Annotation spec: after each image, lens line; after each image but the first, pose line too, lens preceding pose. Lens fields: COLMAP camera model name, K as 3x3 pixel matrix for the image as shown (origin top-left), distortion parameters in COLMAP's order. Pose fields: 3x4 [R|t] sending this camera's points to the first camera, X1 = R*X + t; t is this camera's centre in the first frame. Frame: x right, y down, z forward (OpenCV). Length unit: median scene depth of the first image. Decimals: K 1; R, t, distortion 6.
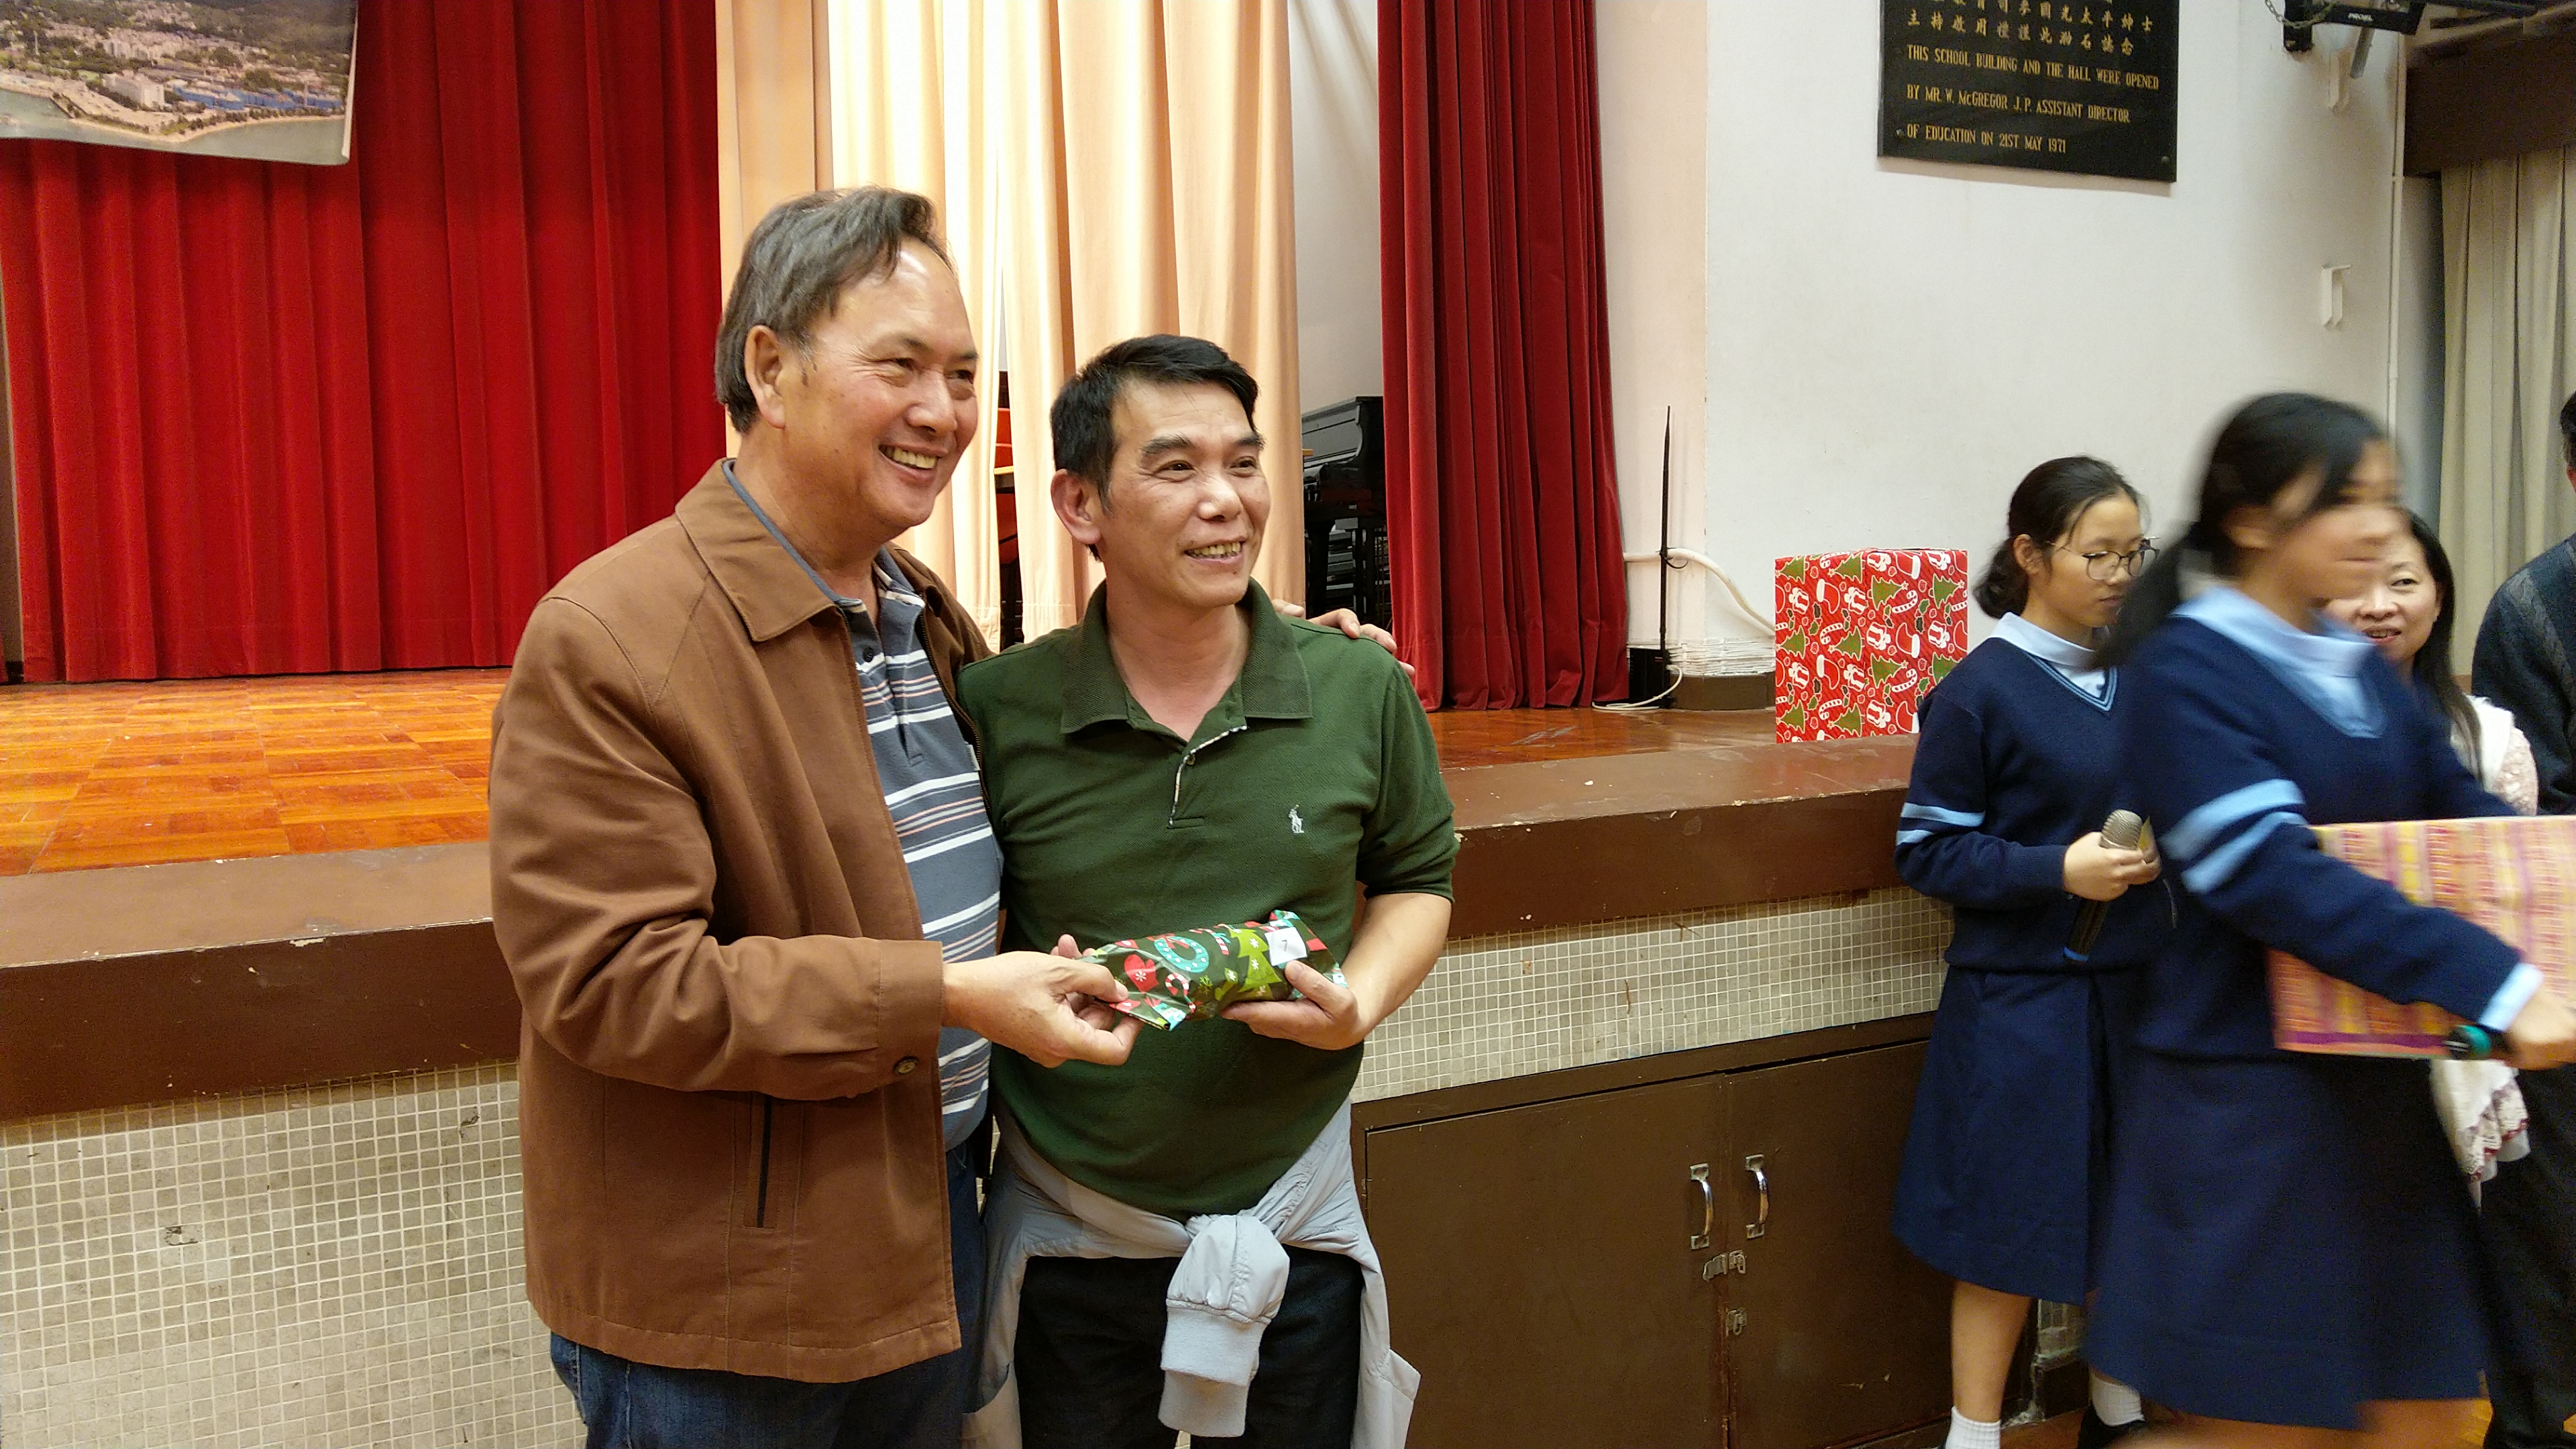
lens RADIAL K [[2012.4, 0, 1288.0], [0, 2012.4, 724.5], [0, 0, 1]] dist [0.051190, -0.042661]
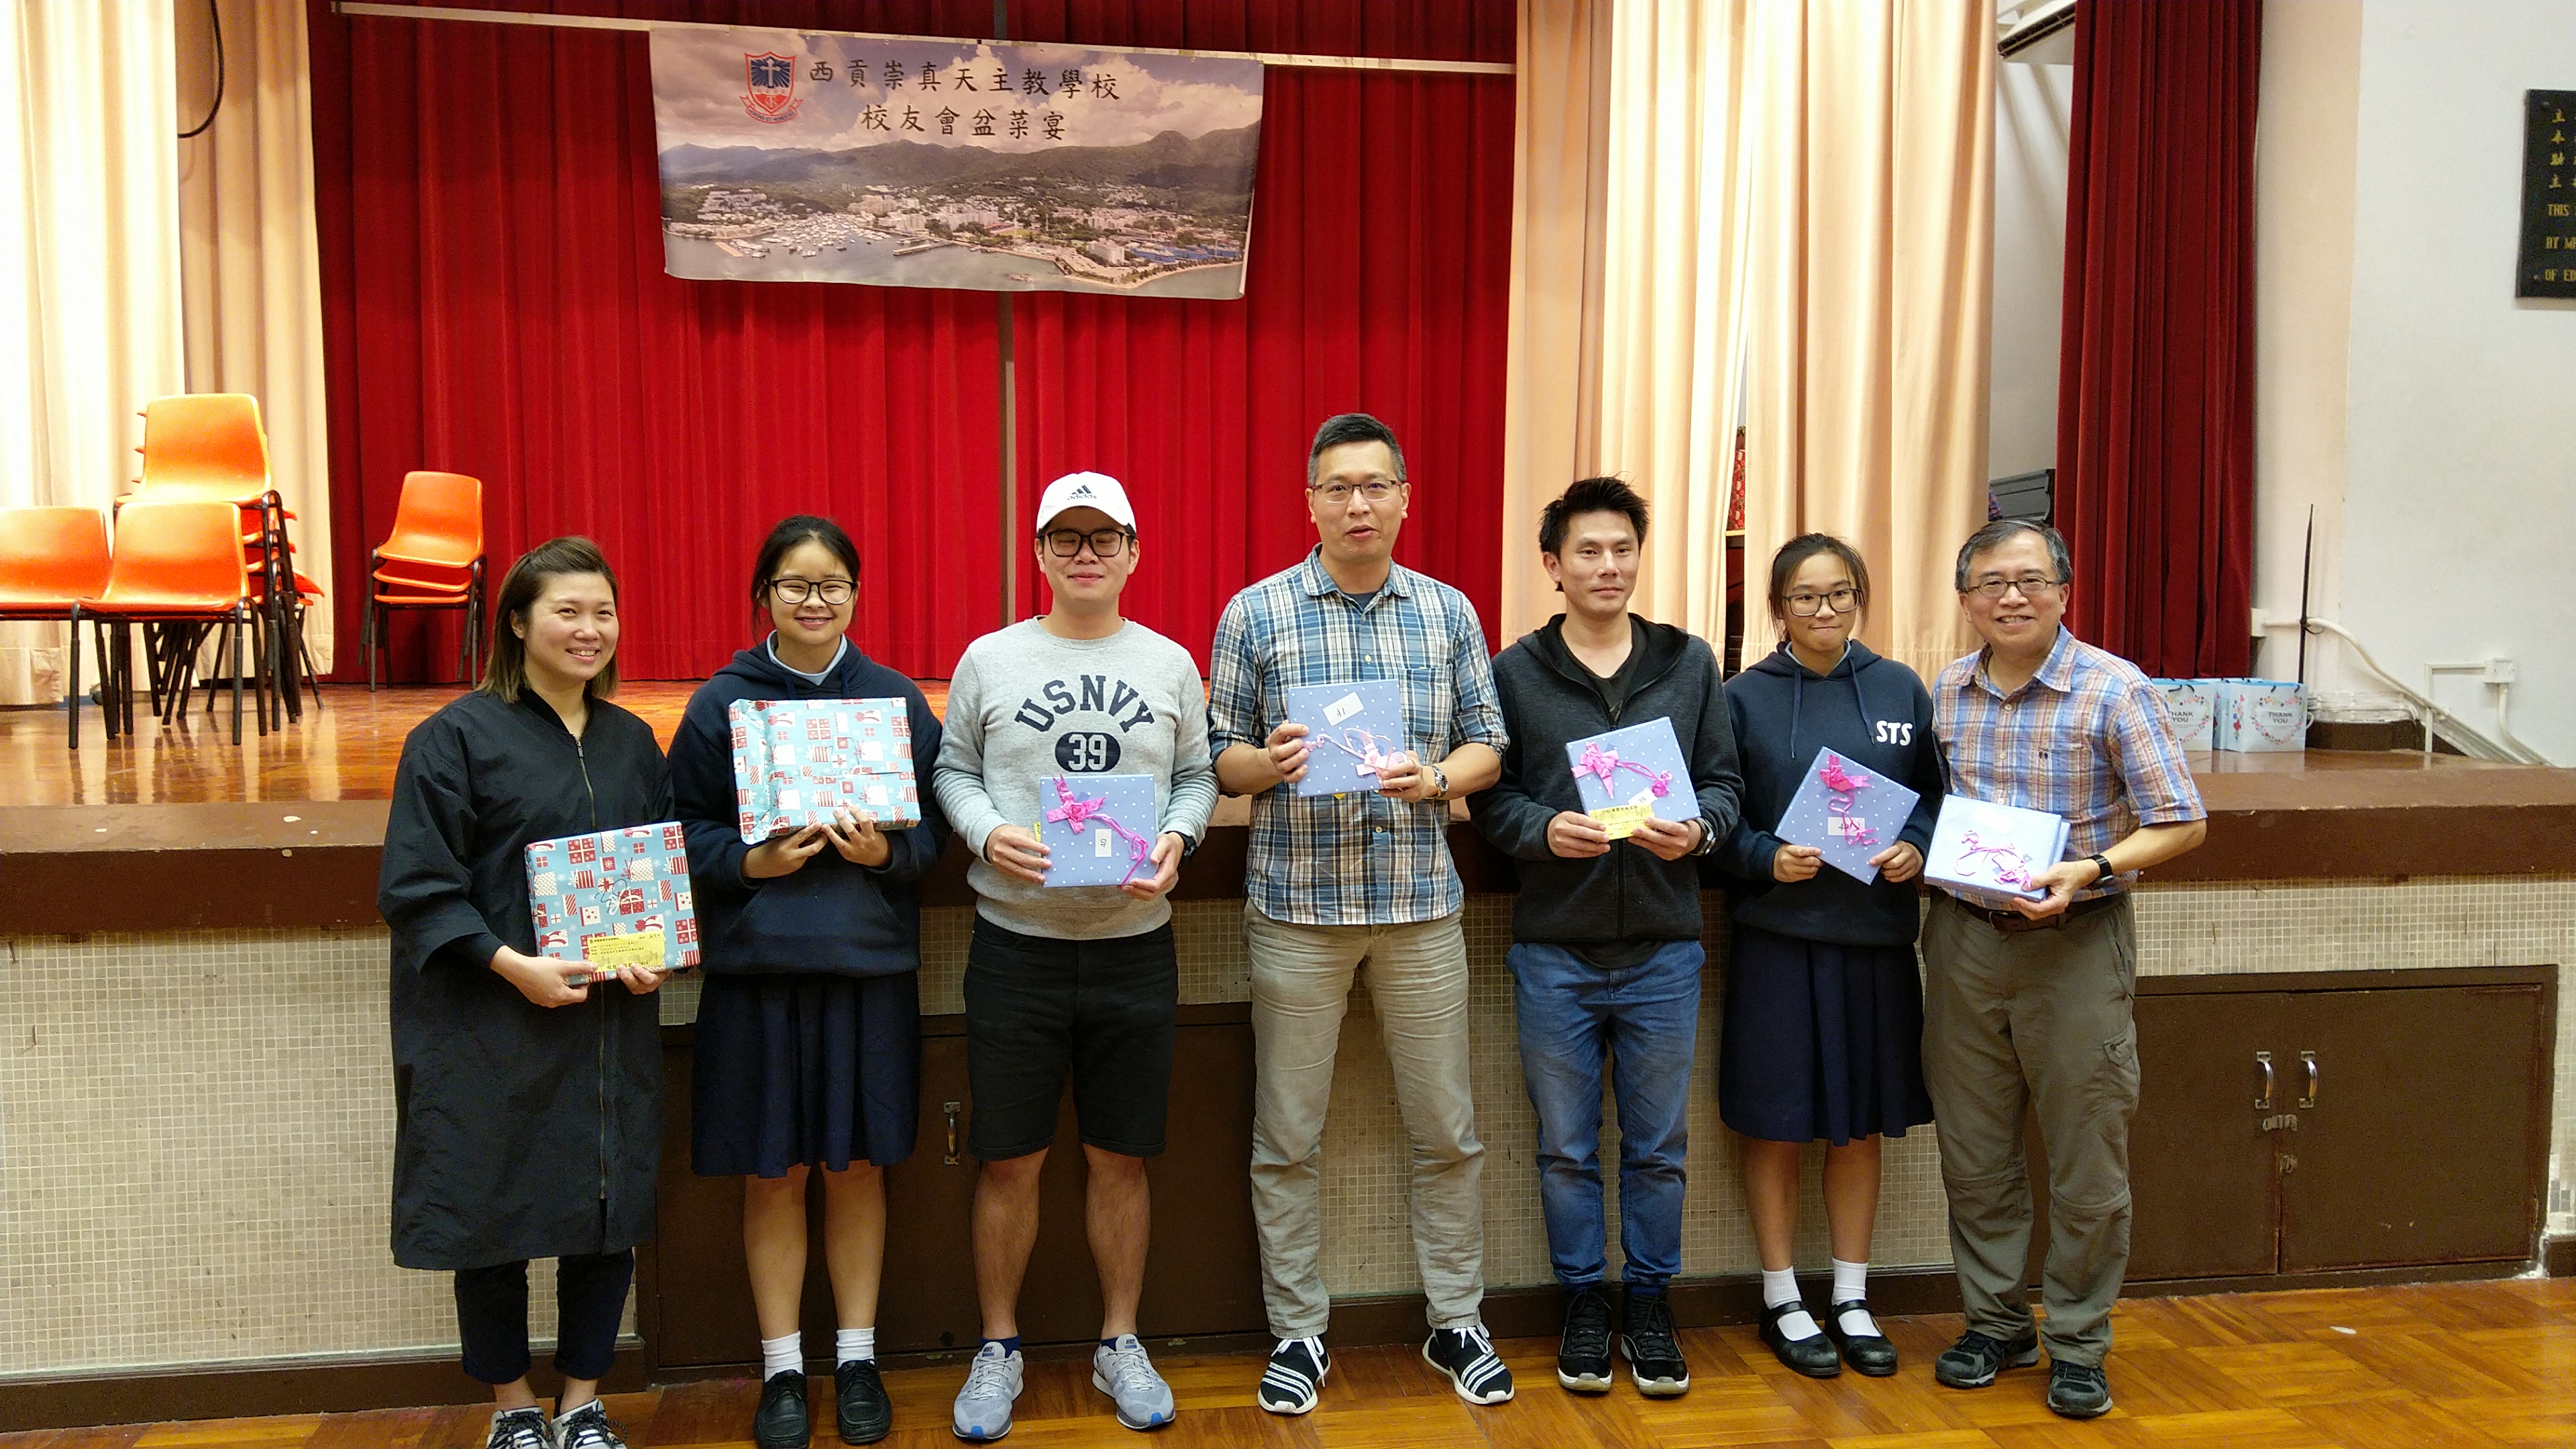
lens RADIAL K [[2012.4, 0, 1288.0], [0, 2012.4, 724.5], [0, 0, 1]] dist [0.051190, -0.042661]
pose [[0.948030, 0.041049, -0.315522, -0.007645], [-0.043840, 0.999037, -0.001749, 0.007239], [0.315147, 0.015491, 0.948917, -0.361003]]
